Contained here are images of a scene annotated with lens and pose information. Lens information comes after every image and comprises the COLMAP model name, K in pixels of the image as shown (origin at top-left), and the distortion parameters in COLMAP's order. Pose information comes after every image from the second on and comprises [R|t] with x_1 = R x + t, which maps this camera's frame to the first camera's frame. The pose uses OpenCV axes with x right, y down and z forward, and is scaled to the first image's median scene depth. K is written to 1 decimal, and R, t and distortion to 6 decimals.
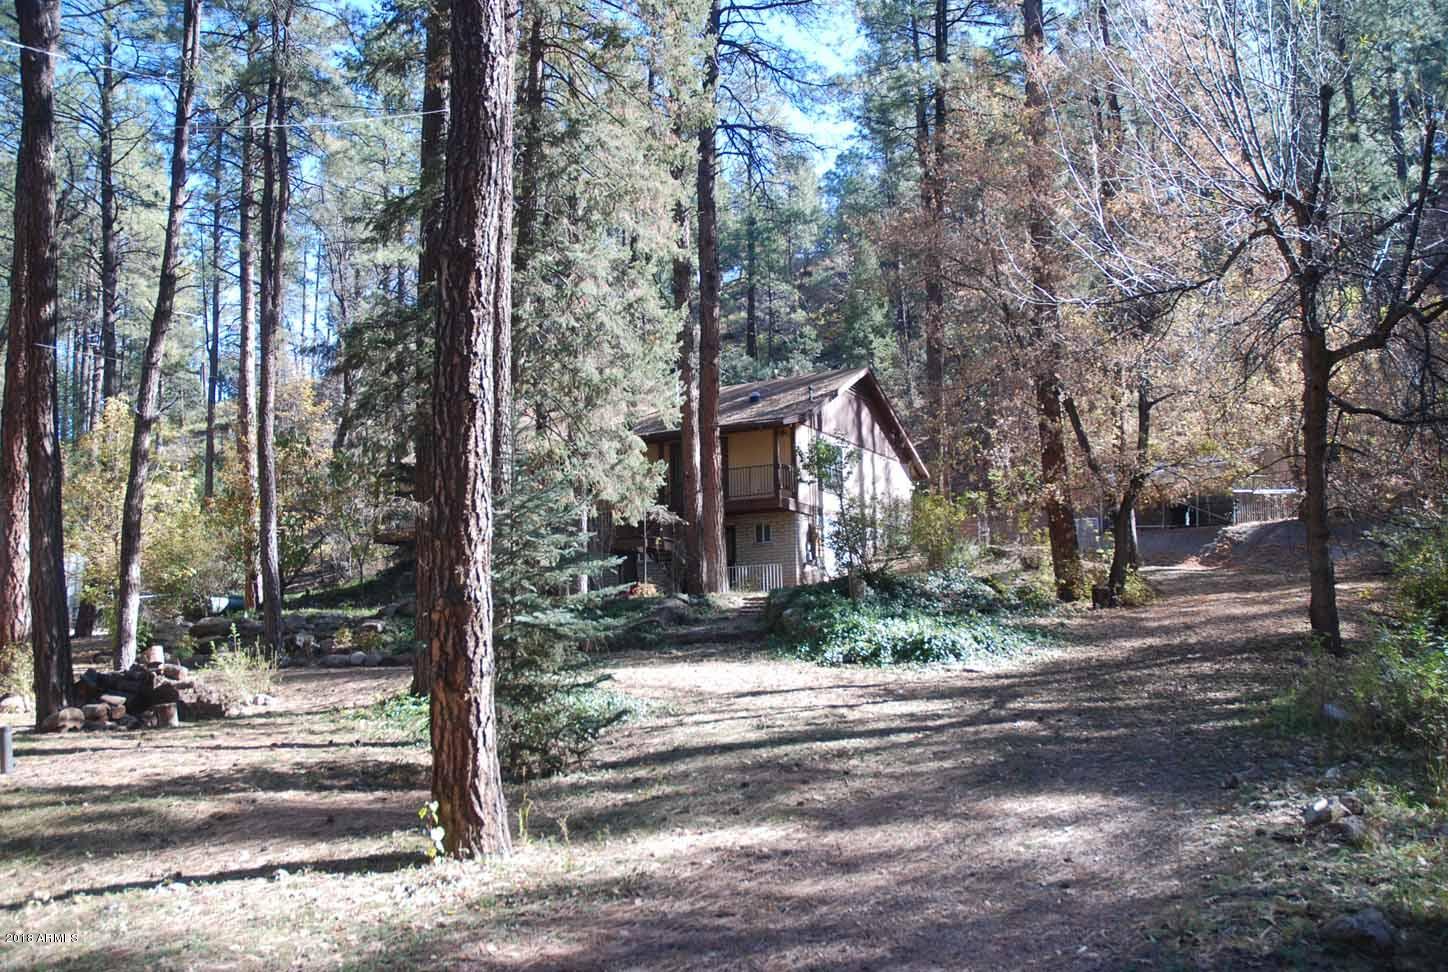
lens RADIAL K [[1137.9, 0, 732.5], [0, 1137.9, 489.5], [0, 0, 1]] dist [-0.170440, 0.162352]
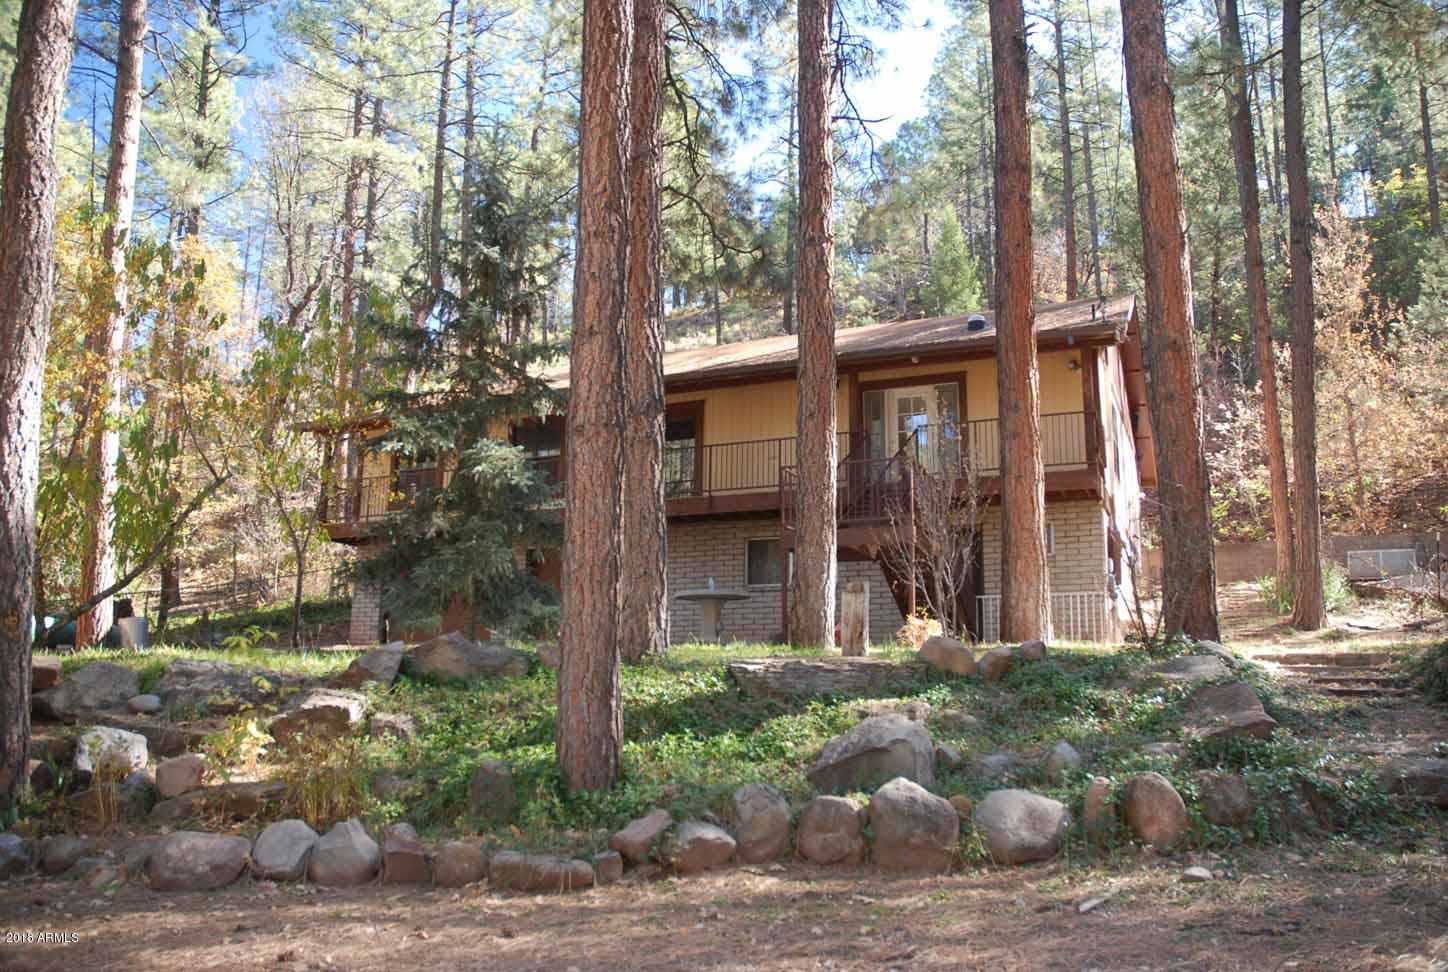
lens RADIAL K [[1137.9, 0, 732.5], [0, 1137.9, 489.5], [0, 0, 1]] dist [-0.170440, 0.162352]
pose [[0.997315, 0.049052, 0.054384, -0.217166], [-0.046490, 0.997793, -0.047413, 0.064922], [-0.056590, 0.044758, 0.997394, 0.638071]]
